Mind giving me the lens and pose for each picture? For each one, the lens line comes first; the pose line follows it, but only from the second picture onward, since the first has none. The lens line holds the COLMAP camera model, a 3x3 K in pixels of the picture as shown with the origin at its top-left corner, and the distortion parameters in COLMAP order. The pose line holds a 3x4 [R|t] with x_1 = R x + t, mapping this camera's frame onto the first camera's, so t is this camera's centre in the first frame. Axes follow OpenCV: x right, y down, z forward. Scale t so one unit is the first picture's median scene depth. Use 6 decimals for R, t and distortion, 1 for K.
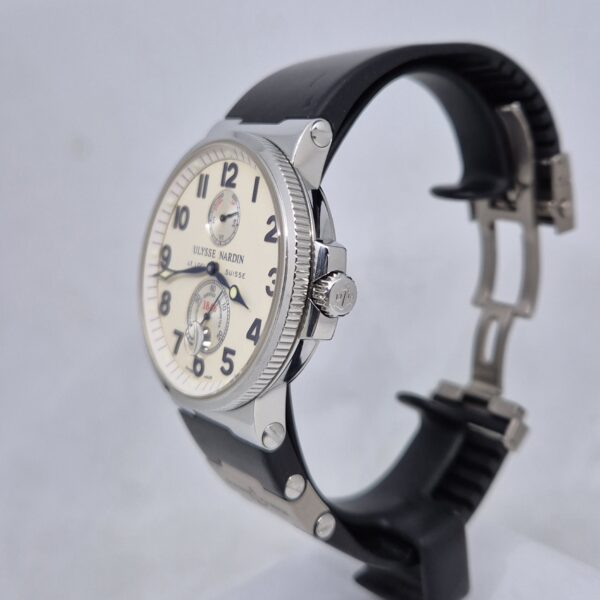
lens RADIAL K [[968.6, 0, 298.3], [0, 968.6, 259.6], [0, 0, 1]] dist [-0.014322, 0.012724]
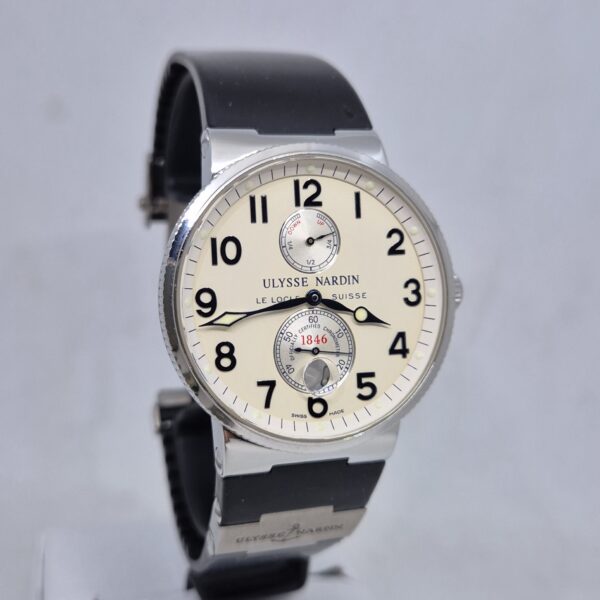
lens RADIAL K [[977.0, 0, 300.0], [0, 977.0, 300.0], [0, 0, 1]] dist [0.016205, 0.028890]
pose [[0.305497, -0.180328, 0.934962, -0.923771], [0.122336, 0.981199, 0.149273, -0.123328], [-0.944302, 0.068777, 0.321814, 0.697686]]
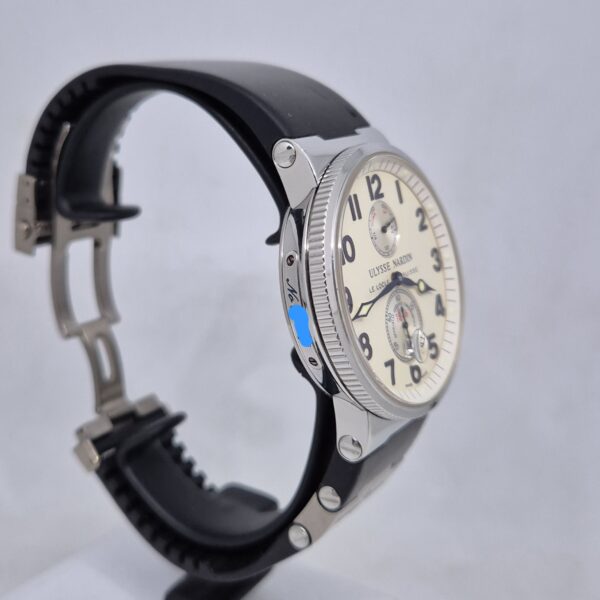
lens RADIAL K [[973.3, 0, 301.9], [0, 973.3, 267.2], [0, 0, 1]] dist [0.000901, -0.041379]
pose [[-0.351498, -0.169450, 0.920726, -0.960749], [0.191031, 0.949809, 0.247730, -0.265547], [-0.916491, 0.262964, -0.301485, 1.356636]]
